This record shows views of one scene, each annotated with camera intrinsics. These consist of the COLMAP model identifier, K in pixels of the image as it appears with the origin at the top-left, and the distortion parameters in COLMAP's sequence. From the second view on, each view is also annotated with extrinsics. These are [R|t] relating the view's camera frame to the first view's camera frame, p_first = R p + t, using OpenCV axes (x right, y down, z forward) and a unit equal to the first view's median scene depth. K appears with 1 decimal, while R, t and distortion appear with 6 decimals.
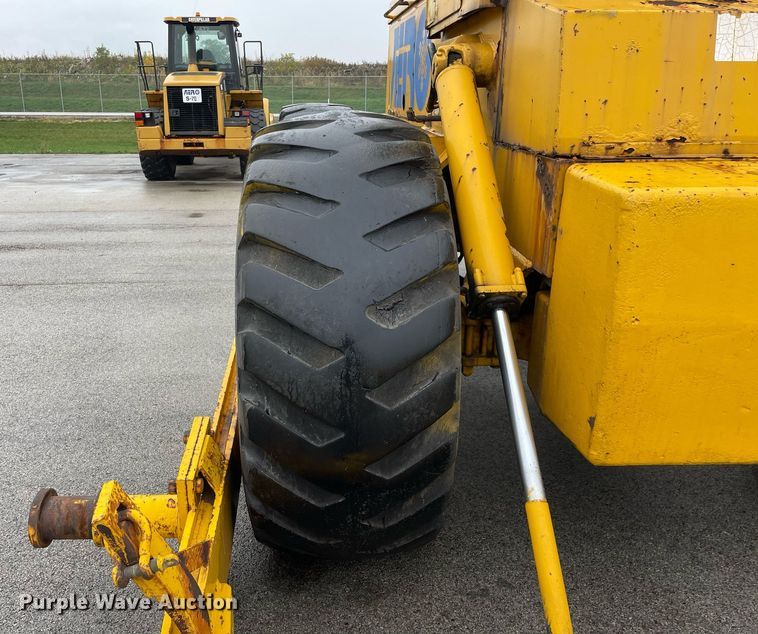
lens RADIAL K [[634.7, 0, 336.0], [0, 634.7, 313.9], [0, 0, 1]] dist [0.079350, -0.103539]
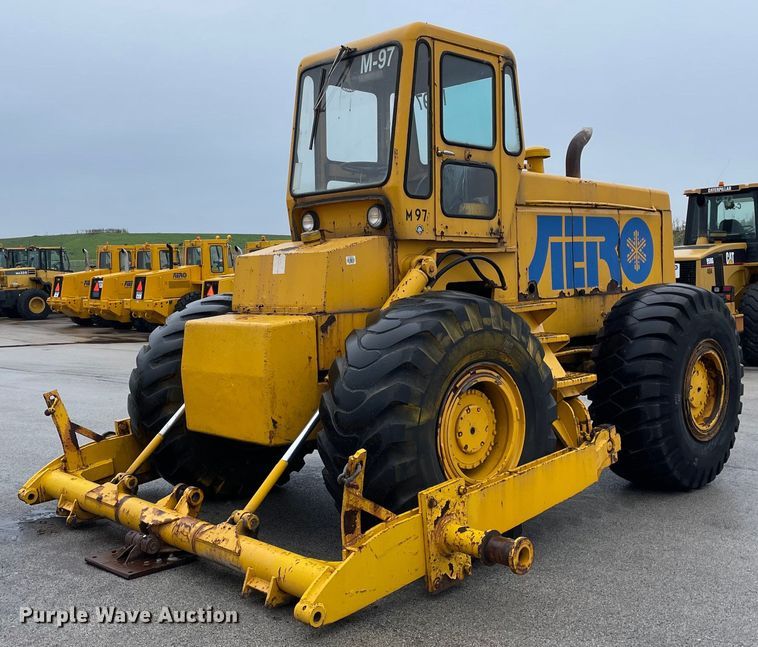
lens RADIAL K [[870.6, 0, 371.9], [0, 870.6, 318.5], [0, 0, 1]] dist [0.072290, 0.000000]
pose [[0.669313, 0.023222, -0.742618, 3.145854], [-0.218421, 0.961494, -0.166795, 0.214053], [0.710149, 0.273841, 0.648613, -0.756579]]
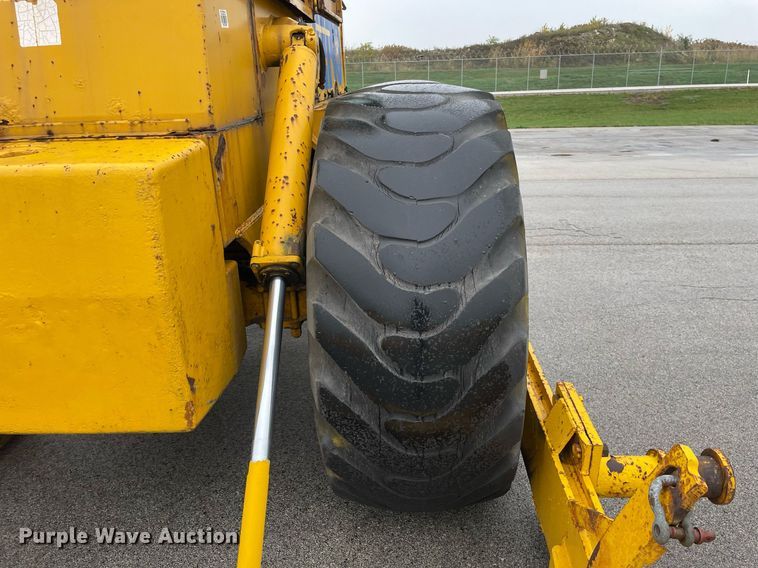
lens RADIAL K [[571.3, 0, 383.0], [0, 571.3, 271.1], [0, 0, 1]] dist [0.070908, -0.089107]
pose [[0.997722, -0.007495, -0.067046, 1.211044], [0.007047, 0.999951, -0.006910, -0.017471], [0.067094, 0.006422, 0.997726, 0.101492]]
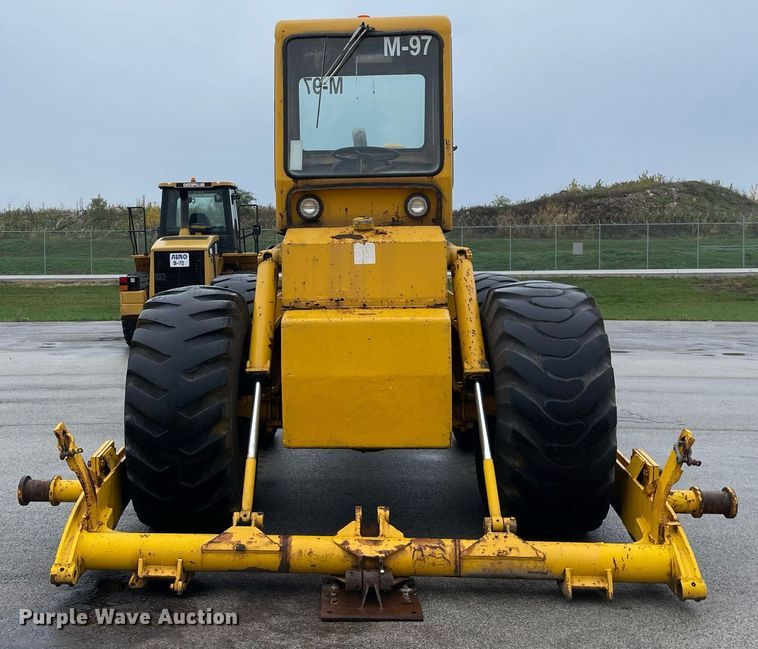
lens RADIAL K [[882.6, 0, 315.5], [0, 882.6, 305.5], [0, 0, 1]] dist [0.064662, 0.000000]
pose [[0.996123, -0.004633, -0.087854, 0.701456], [-0.018537, 0.965143, -0.261066, 0.499864], [0.086001, 0.261682, 0.961315, -1.764487]]
